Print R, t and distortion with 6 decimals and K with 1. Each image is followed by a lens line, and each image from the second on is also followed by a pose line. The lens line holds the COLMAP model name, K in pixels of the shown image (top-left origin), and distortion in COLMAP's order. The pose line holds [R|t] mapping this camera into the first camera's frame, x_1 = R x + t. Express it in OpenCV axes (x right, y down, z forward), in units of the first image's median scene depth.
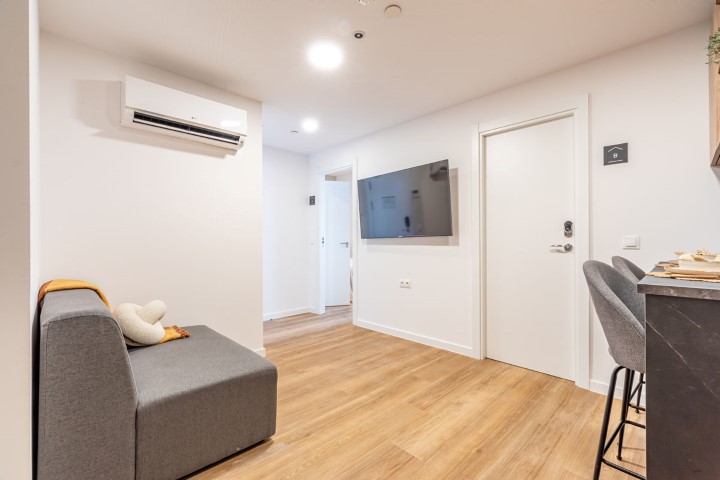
lens RADIAL K [[314.3, 0, 360.0], [0, 314.3, 240.1], [0, 0, 1]] dist [0.004199, 0.000294]
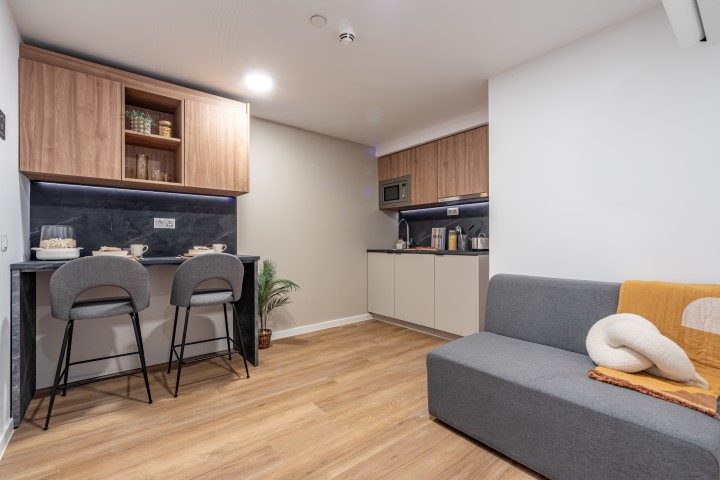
lens RADIAL K [[314.3, 0, 361.3], [0, 314.3, 239.5], [0, 0, 1]] dist [0.004199, 0.000294]
pose [[-0.995491, 0.004269, 0.094765, -0.128531], [0.003722, 0.999975, -0.005946, 0.006789], [-0.094788, -0.005567, -0.995482, 1.950803]]
